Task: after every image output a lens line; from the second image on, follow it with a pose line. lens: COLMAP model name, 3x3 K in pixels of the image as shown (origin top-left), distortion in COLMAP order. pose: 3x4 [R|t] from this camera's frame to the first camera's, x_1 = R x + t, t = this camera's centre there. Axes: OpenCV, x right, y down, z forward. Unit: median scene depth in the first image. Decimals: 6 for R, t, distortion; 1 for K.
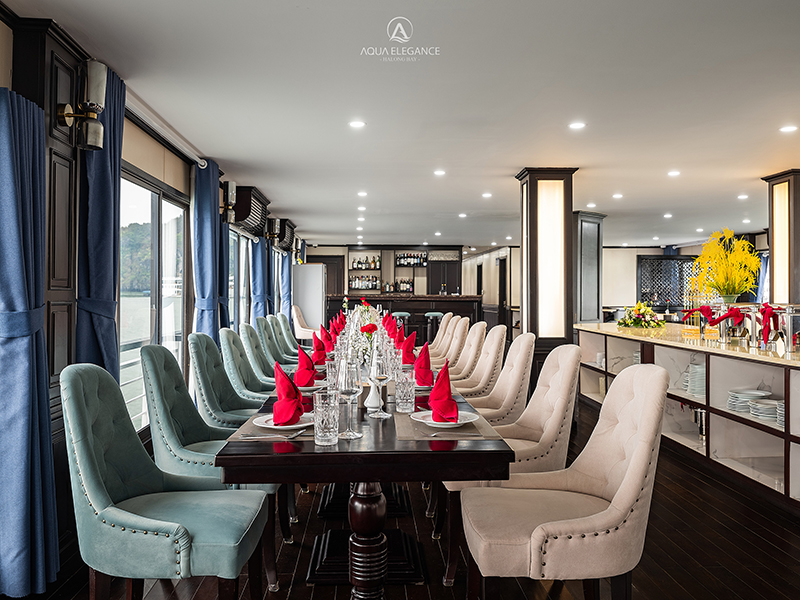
lens RADIAL K [[707.3, 0, 400.0], [0, 707.3, 291.0], [0, 0, 1]] dist [0.037536, 0.003017]
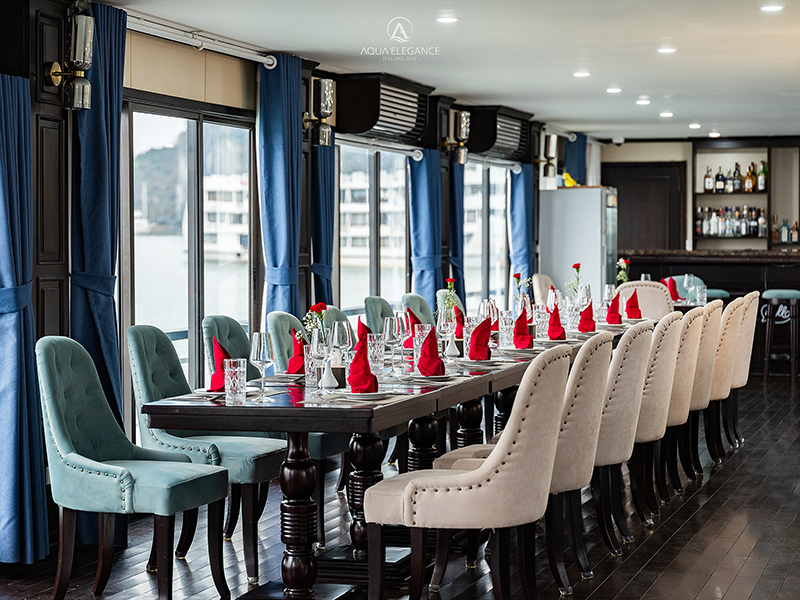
lens RADIAL K [[1964.3, 0, 400.0], [0, 1964.3, 300.0], [0, 0, 1]] dist [0.028233, 4.176351]
pose [[0.949807, 0.008036, -0.312732, 0.641751], [0.003366, 0.999350, 0.035901, -0.038923], [0.312817, -0.035151, 0.949163, -1.095425]]
